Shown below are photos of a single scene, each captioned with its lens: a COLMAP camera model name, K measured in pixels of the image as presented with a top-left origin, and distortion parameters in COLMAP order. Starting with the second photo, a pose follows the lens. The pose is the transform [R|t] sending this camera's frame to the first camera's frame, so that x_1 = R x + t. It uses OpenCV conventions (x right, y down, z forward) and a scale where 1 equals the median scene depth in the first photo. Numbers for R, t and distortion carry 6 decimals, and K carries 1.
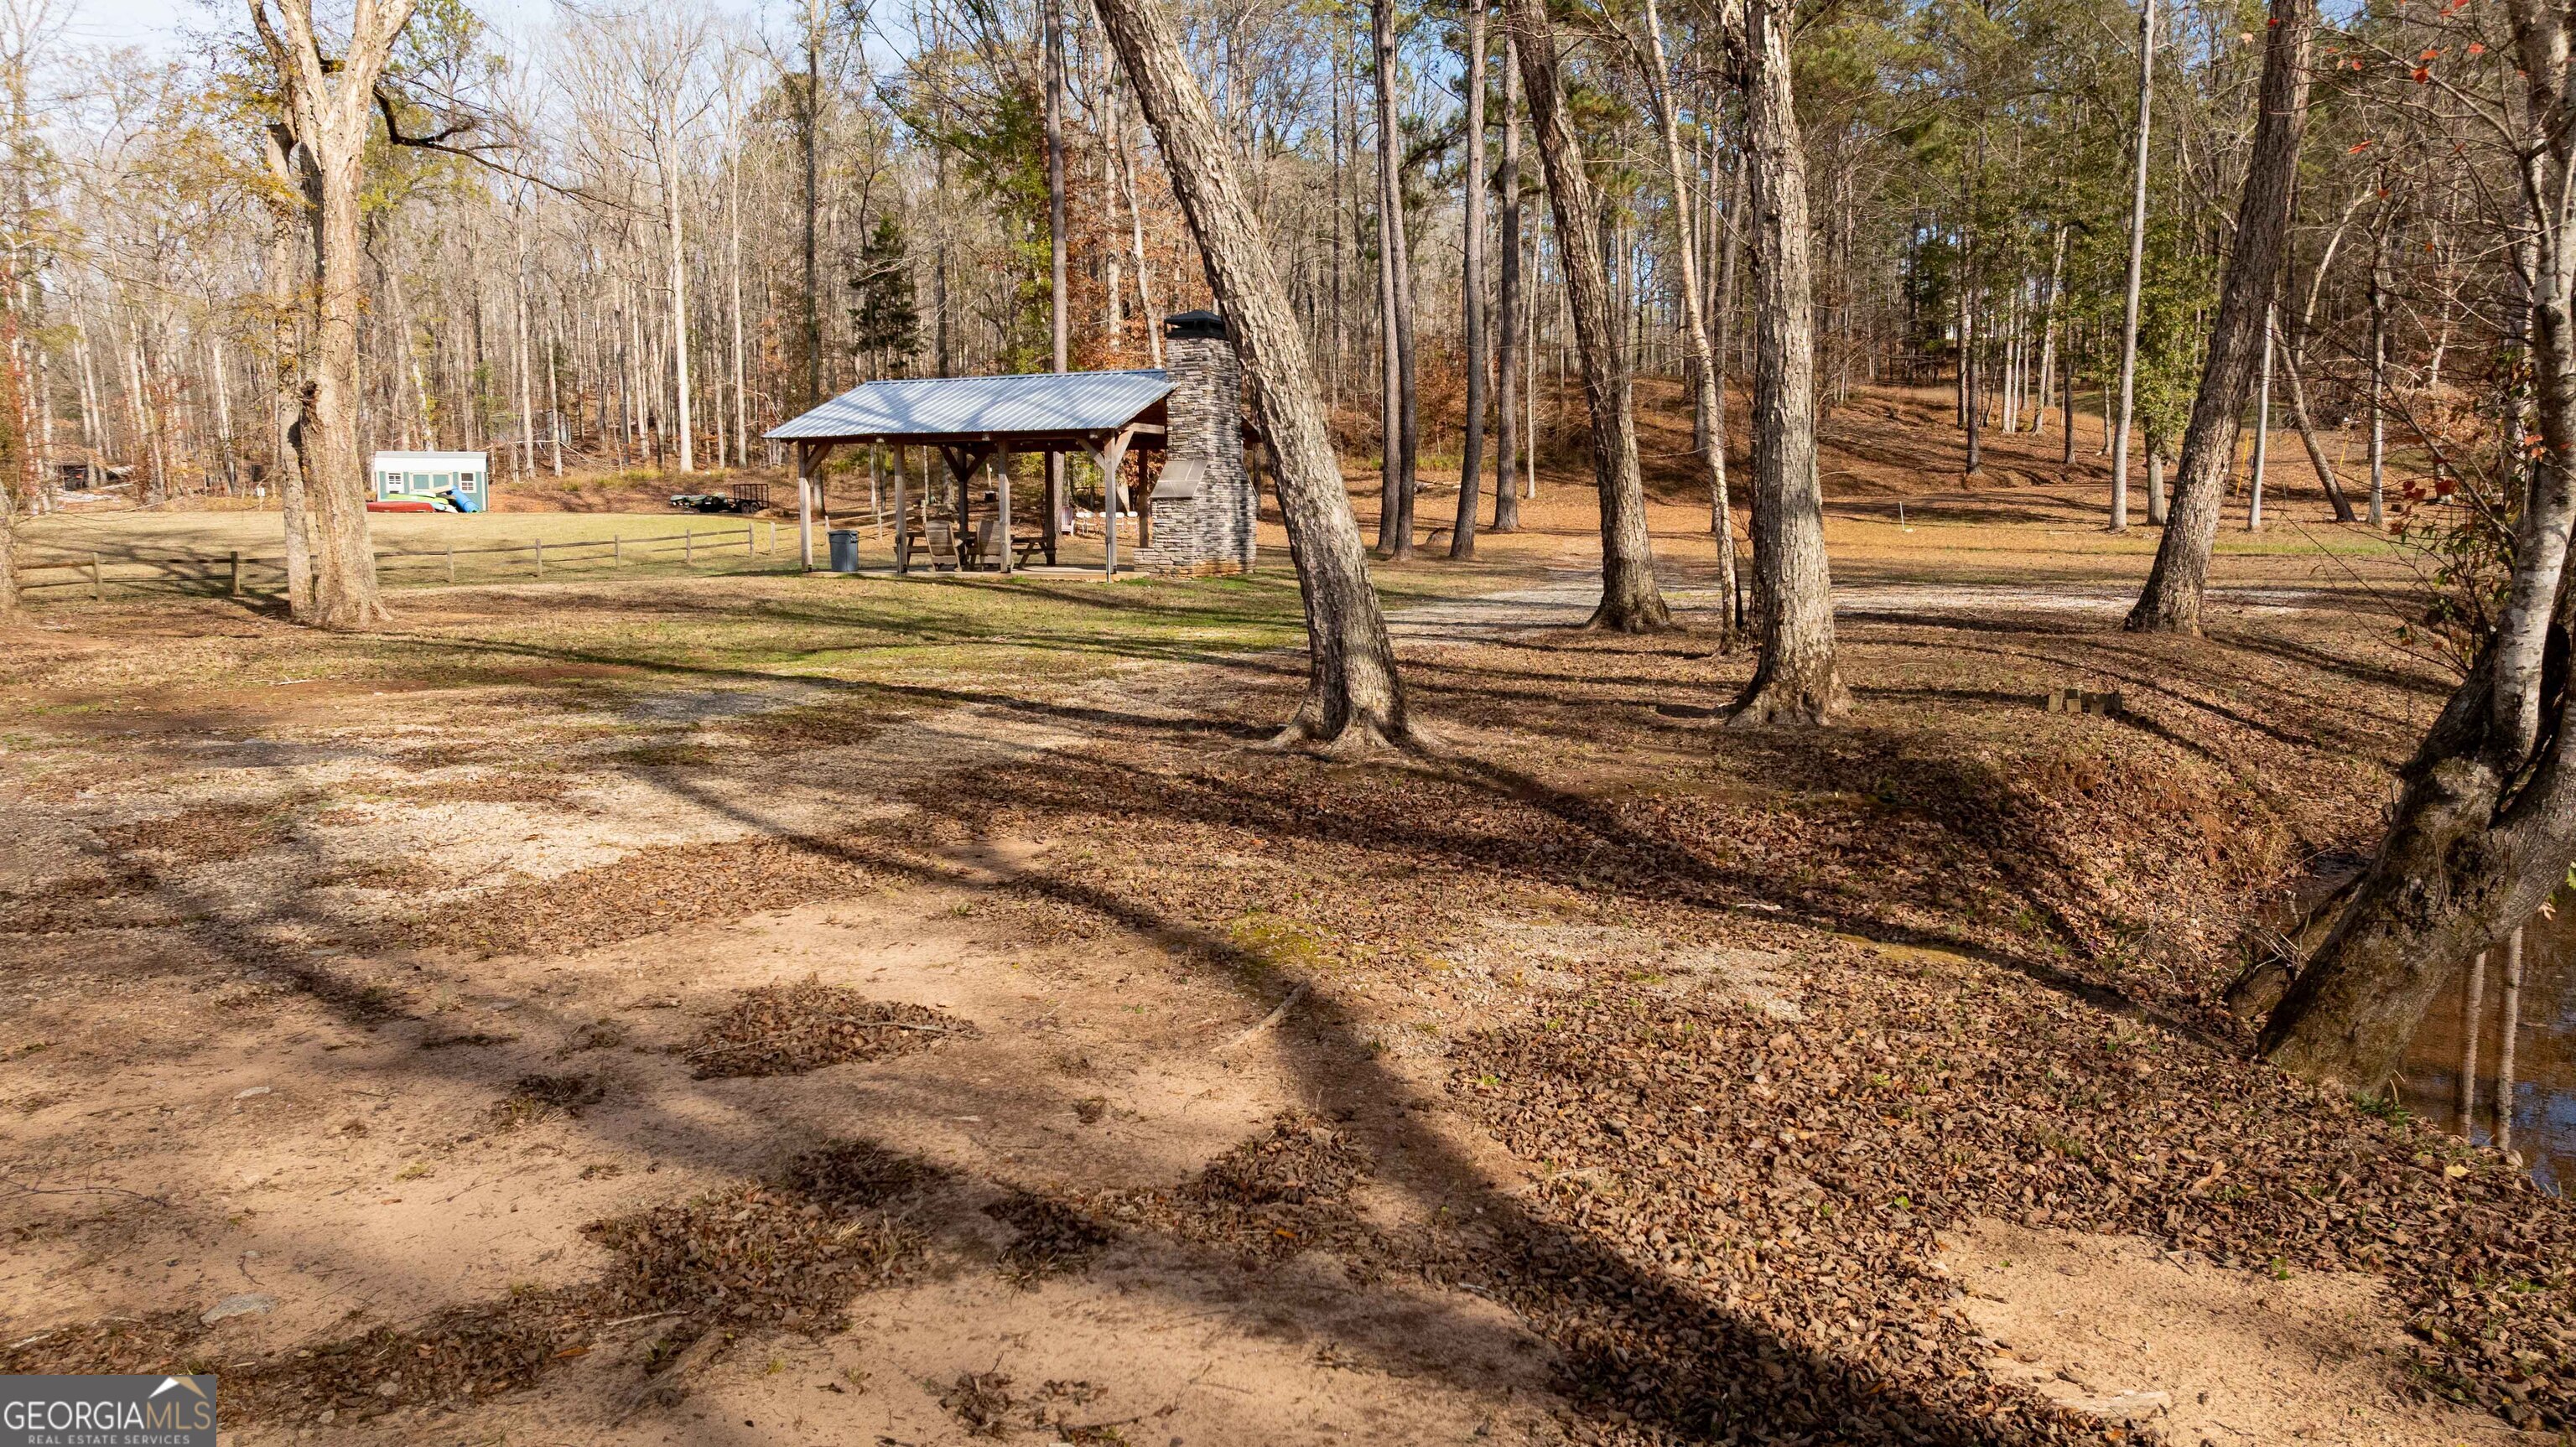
lens RADIAL K [[1818.8, 0, 1288.1], [0, 1818.8, 733.1], [0, 0, 1]] dist [-0.025205, 0.048878]
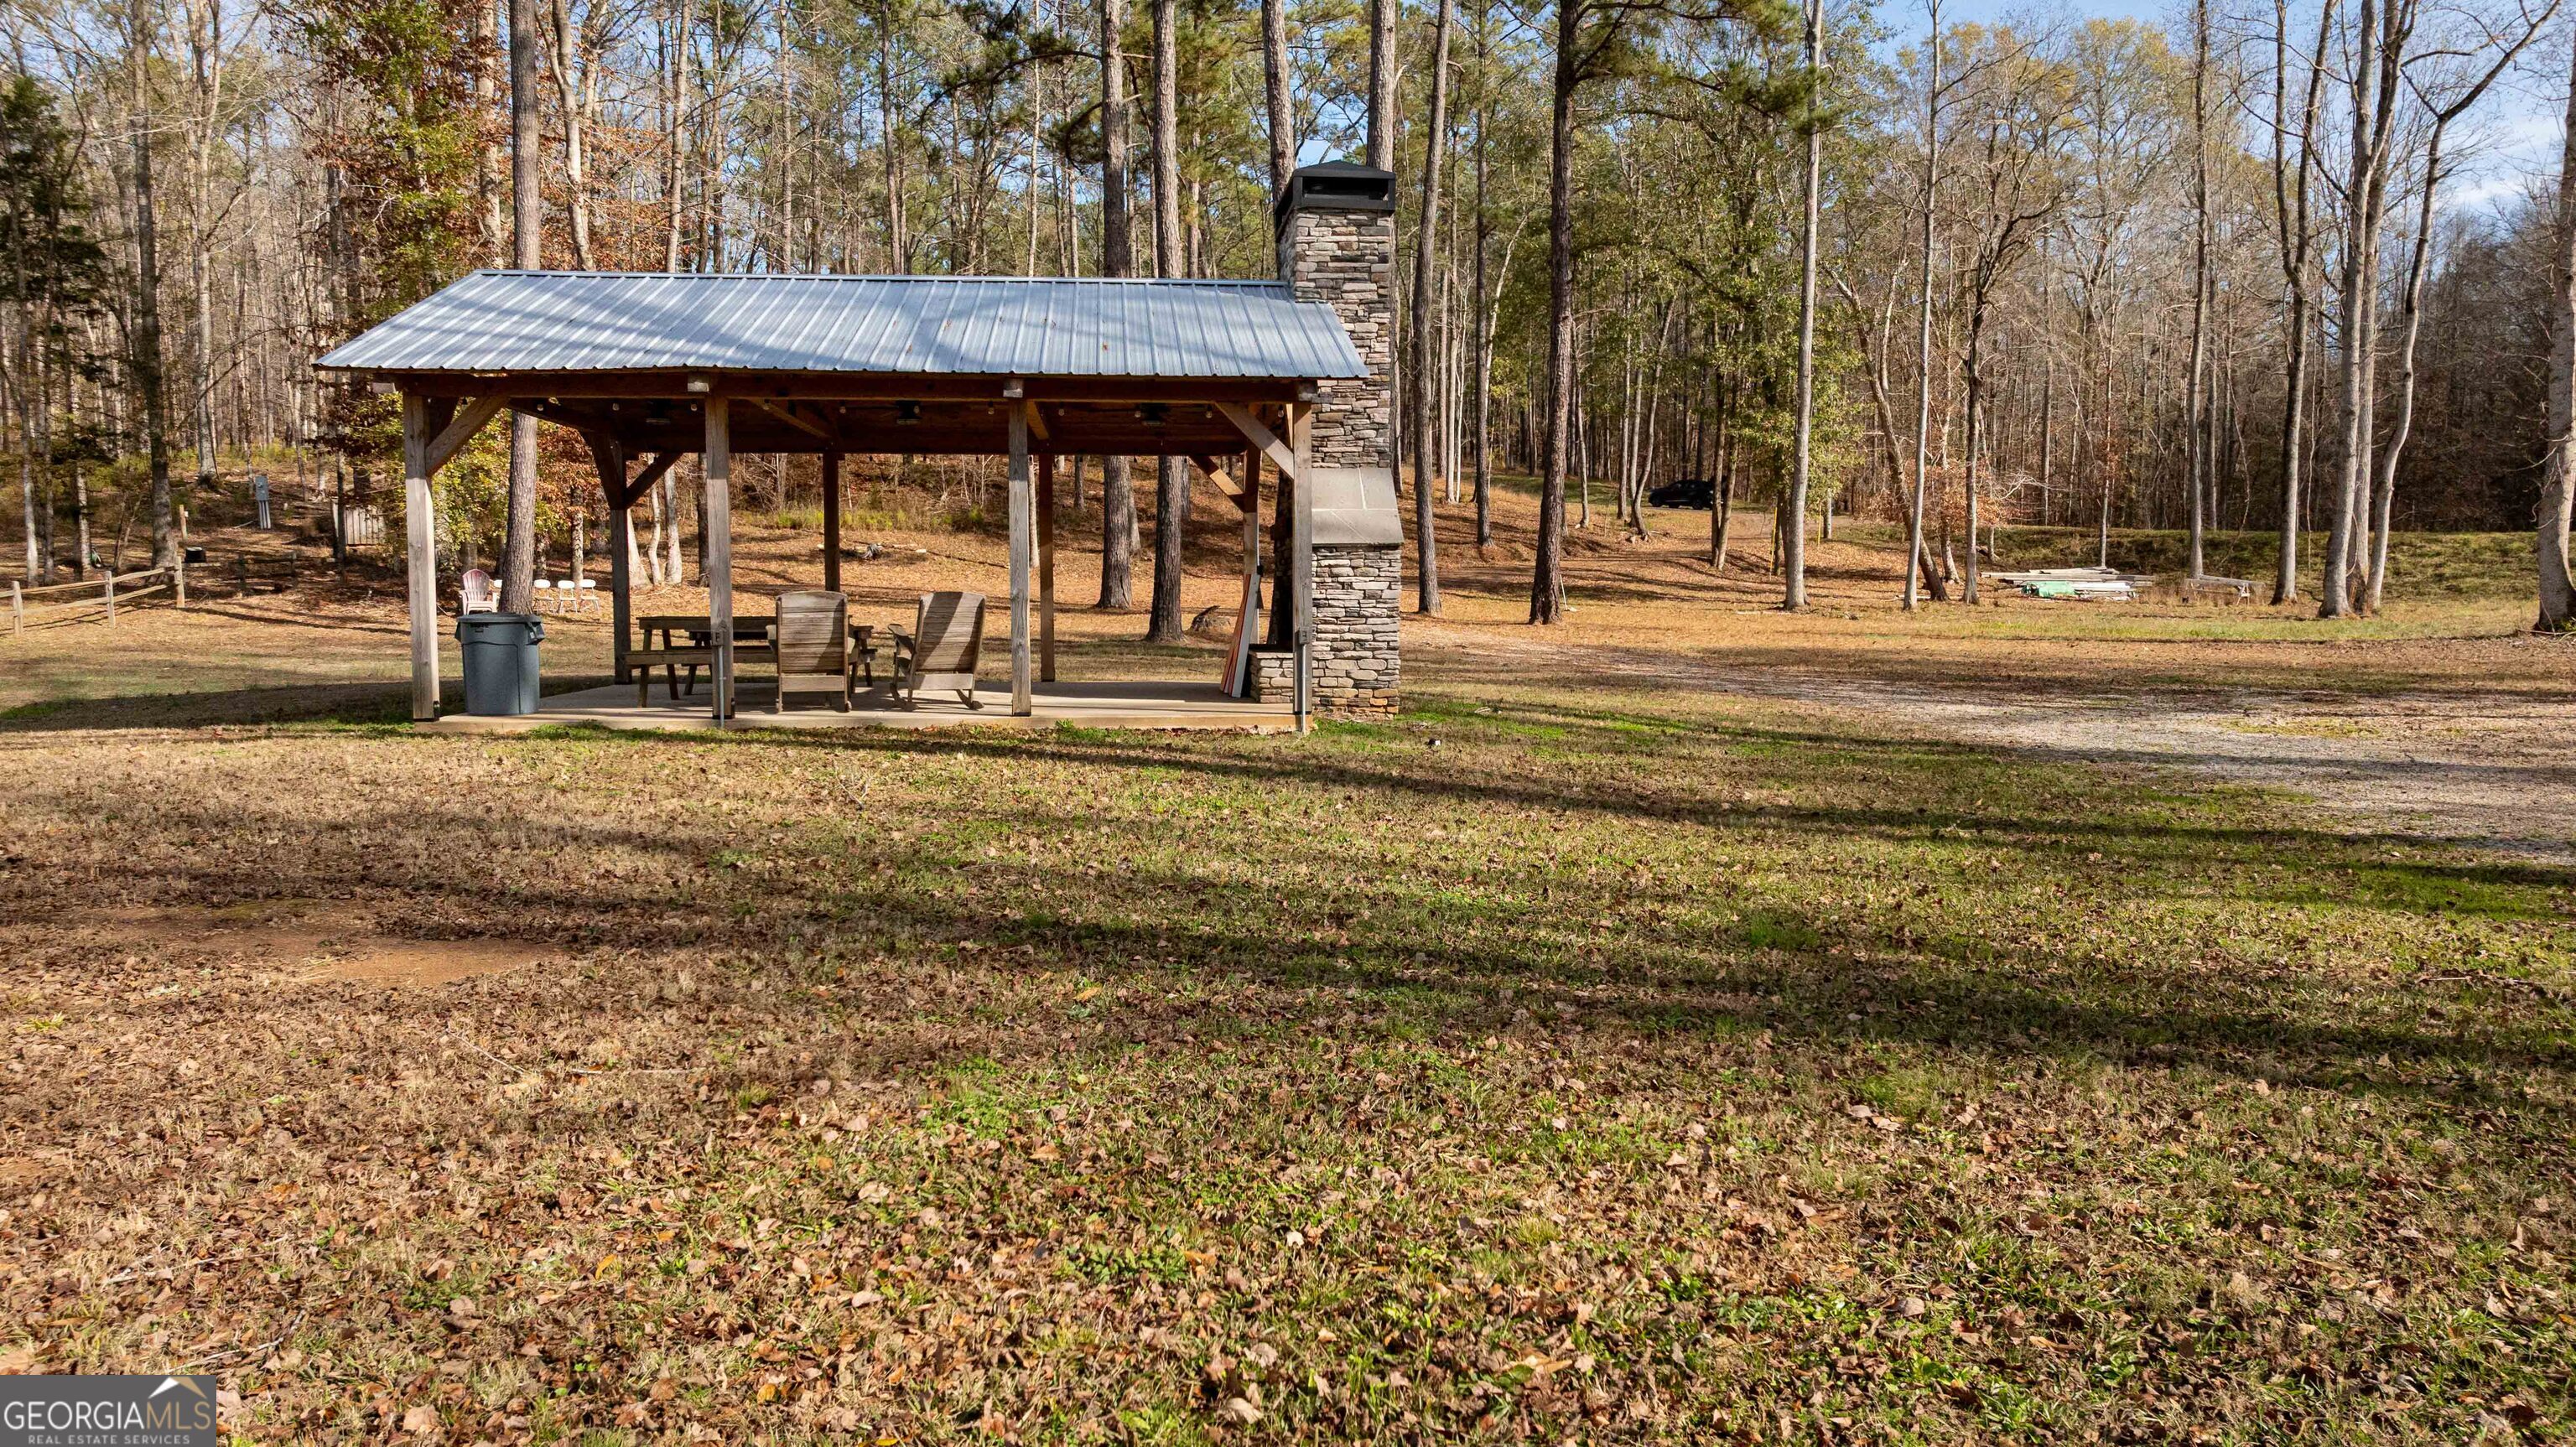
lens RADIAL K [[1818.8, 0, 1281.3], [0, 1818.8, 729.3], [0, 0, 1]] dist [-0.025205, 0.048878]
pose [[0.865651, -0.031871, 0.499632, -0.298499], [0.053980, 0.998096, -0.029858, -0.065444], [-0.497729, 0.052817, 0.865723, 0.575524]]
